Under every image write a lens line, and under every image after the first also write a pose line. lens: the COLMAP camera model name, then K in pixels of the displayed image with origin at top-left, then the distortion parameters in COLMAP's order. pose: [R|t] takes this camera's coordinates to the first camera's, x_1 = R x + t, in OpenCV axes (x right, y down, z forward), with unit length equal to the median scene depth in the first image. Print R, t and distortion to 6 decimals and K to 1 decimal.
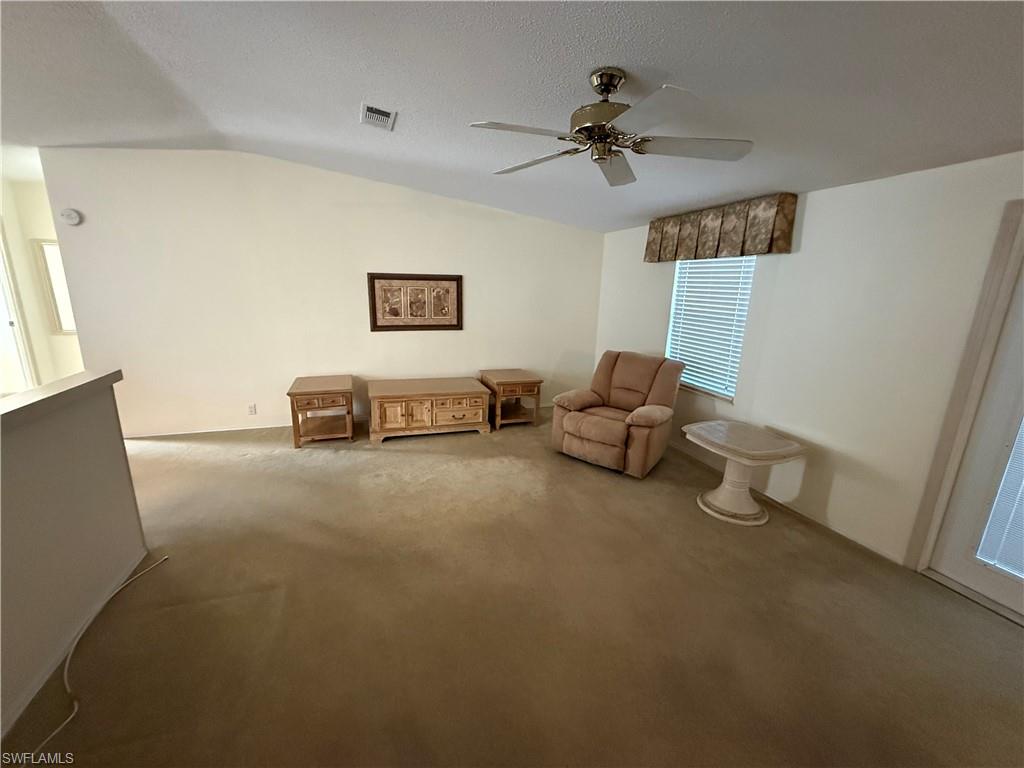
lens RADIAL K [[410.9, 0, 512.3], [0, 410.9, 386.6], [0, 0, 1]] dist [0.004141, 0.000034]
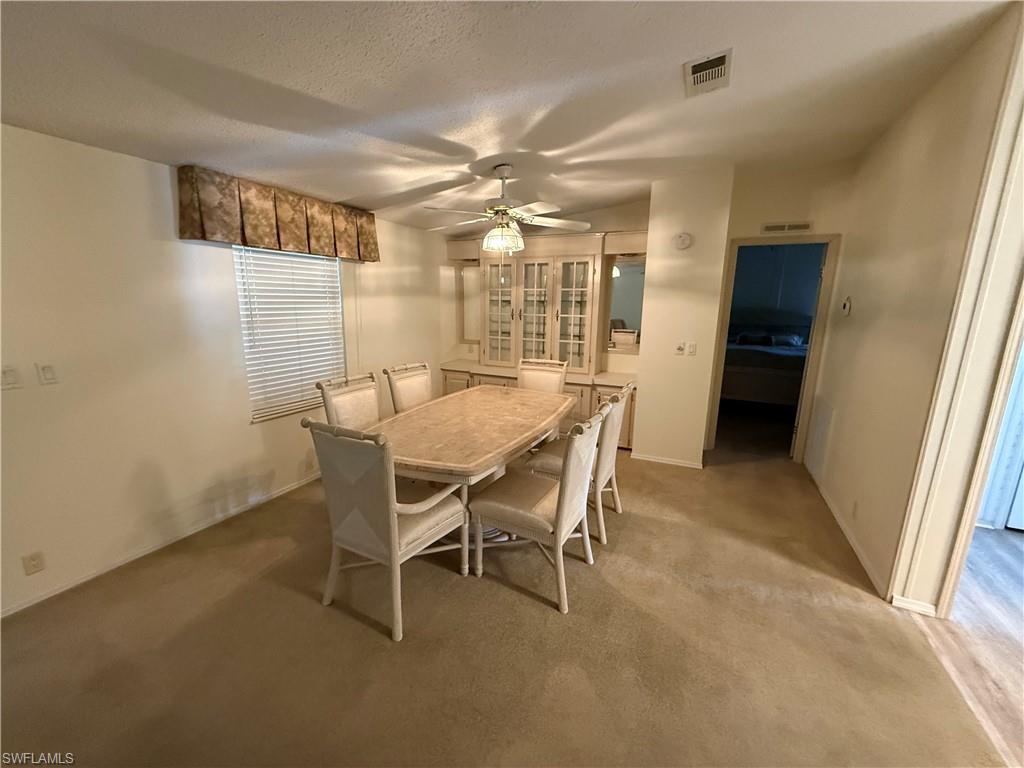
lens RADIAL K [[410.9, 0, 512.5], [0, 410.9, 384.7], [0, 0, 1]] dist [0.004141, 0.000034]
pose [[-0.704592, -0.189334, 0.683888, -0.471884], [0.120302, 0.917927, 0.378072, -0.330059], [-0.699341, 0.348659, -0.623986, 1.323719]]
